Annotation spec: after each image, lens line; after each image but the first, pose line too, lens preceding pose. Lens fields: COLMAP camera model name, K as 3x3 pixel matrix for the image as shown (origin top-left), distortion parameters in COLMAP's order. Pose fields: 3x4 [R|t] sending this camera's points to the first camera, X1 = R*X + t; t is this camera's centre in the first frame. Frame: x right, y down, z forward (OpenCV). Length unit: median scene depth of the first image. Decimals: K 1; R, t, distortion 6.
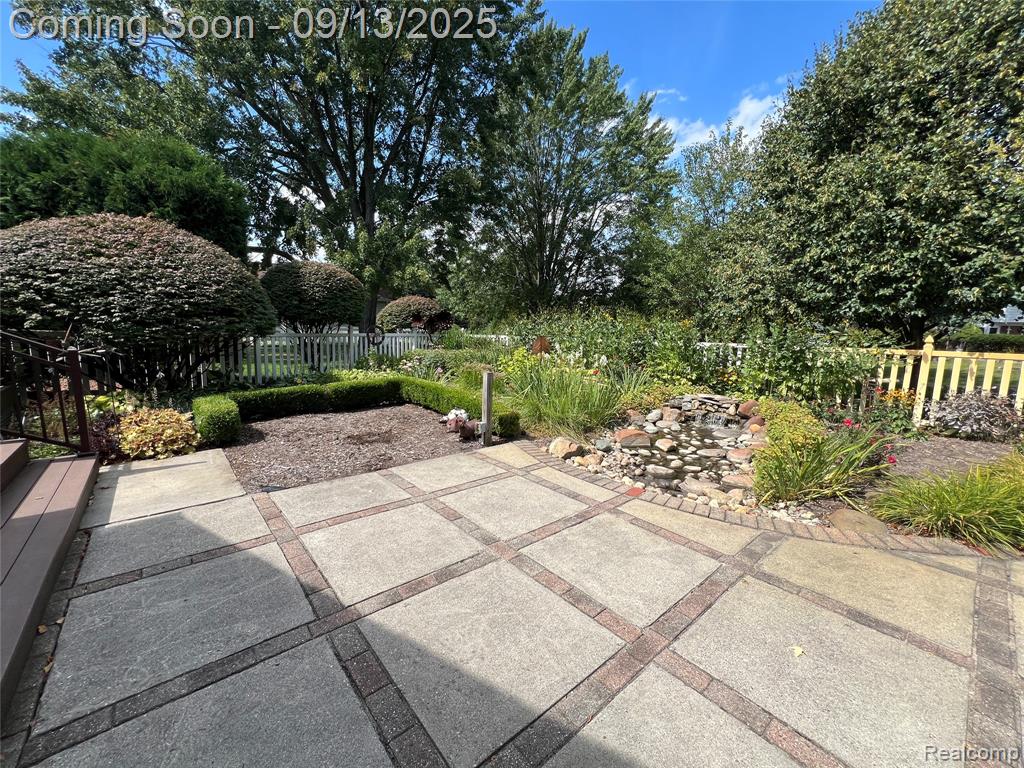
lens RADIAL K [[418.8, 0, 512.0], [0, 418.8, 384.0], [0, 0, 1]] dist [-0.004186, -0.000100]
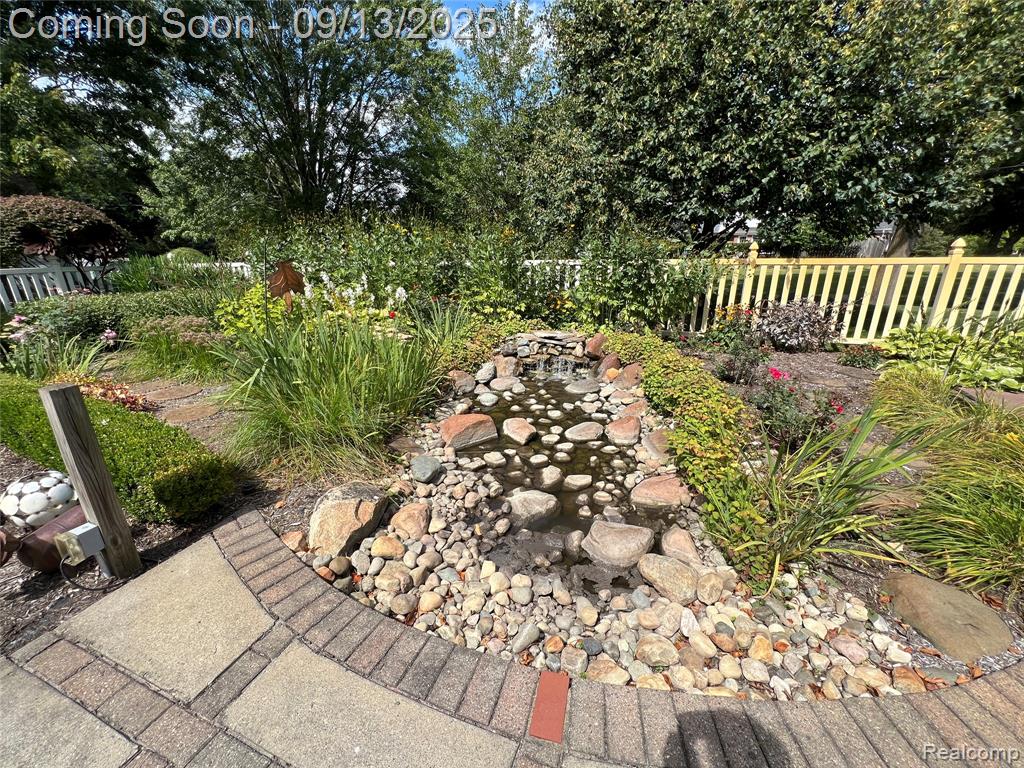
lens RADIAL K [[418.8, 0, 512.0], [0, 418.8, 384.0], [0, 0, 1]] dist [-0.004186, -0.000100]
pose [[0.888695, -0.170345, 0.425679, 0.076858], [0.090648, 0.975374, 0.201071, -0.040863], [-0.449448, -0.140104, 0.882251, 0.354528]]
